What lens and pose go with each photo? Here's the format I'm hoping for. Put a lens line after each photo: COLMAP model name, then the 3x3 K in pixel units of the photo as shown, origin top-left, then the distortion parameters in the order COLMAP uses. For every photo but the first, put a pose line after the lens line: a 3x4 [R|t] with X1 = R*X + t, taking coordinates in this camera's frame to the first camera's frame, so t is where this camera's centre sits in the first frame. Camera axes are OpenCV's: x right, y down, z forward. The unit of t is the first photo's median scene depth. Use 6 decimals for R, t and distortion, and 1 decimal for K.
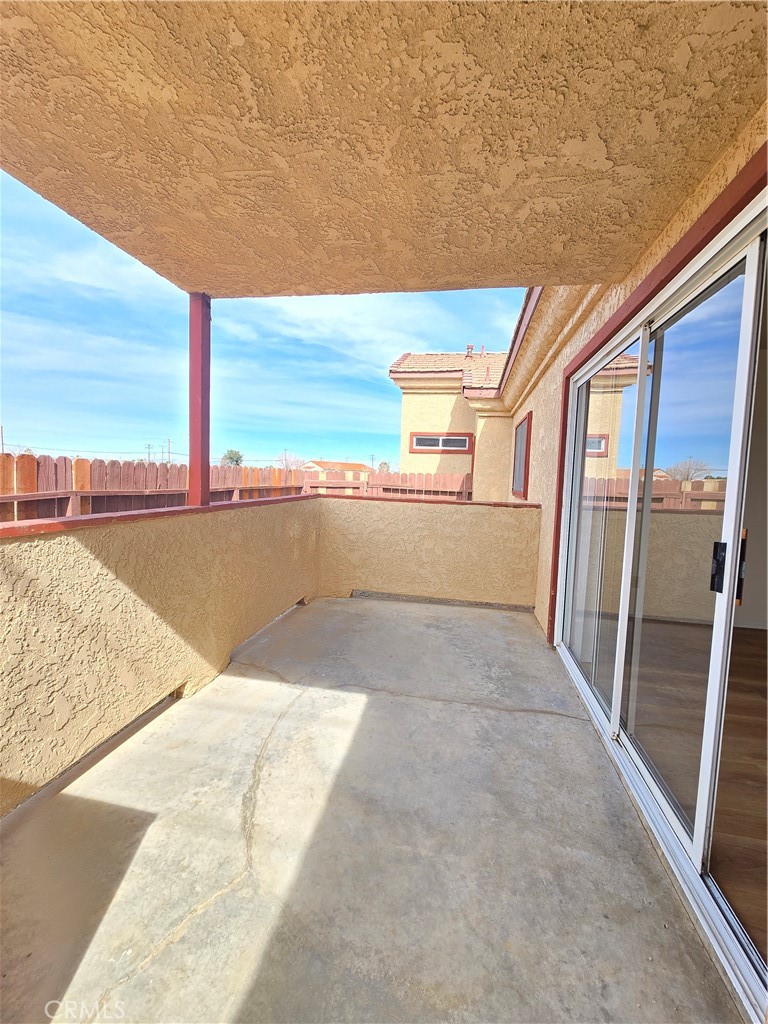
lens RADIAL K [[421.4, 0, 388.1], [0, 421.4, 512.7], [0, 0, 1]] dist [-0.004484, 0.000807]
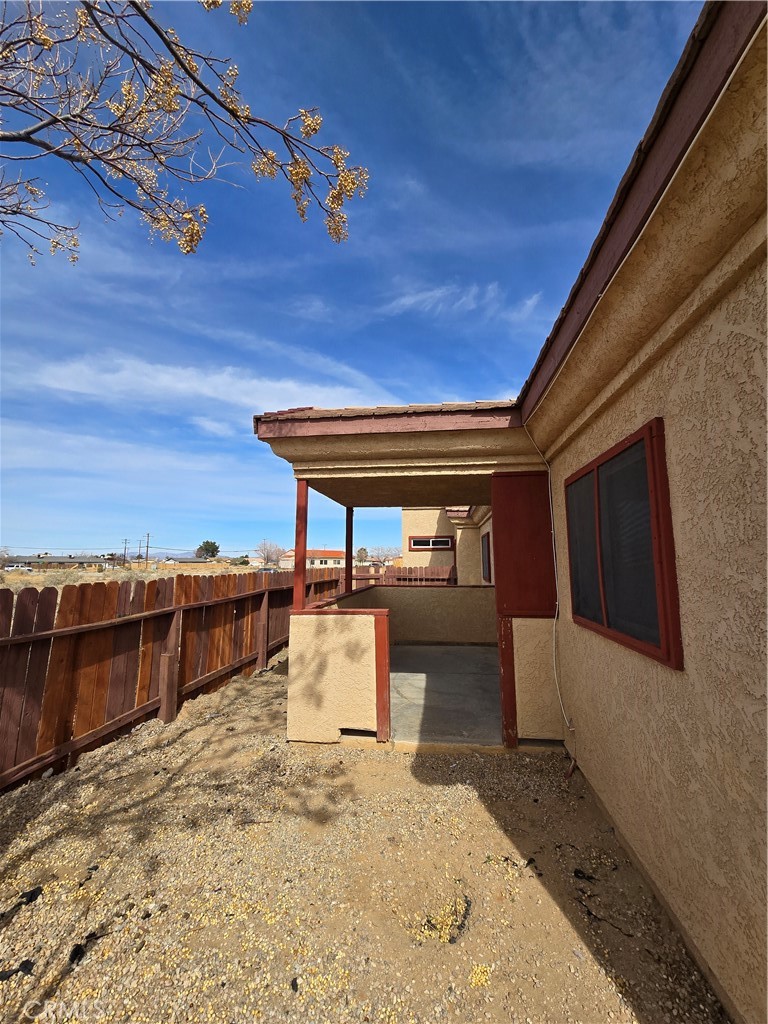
lens RADIAL K [[421.4, 0, 378.3], [0, 421.4, 509.0], [0, 0, 1]] dist [-0.004484, 0.000807]
pose [[0.998604, -0.036950, 0.037758, -0.119329], [0.043966, 0.977525, -0.206184, 0.005363], [-0.029291, 0.207556, 0.977784, -0.472125]]
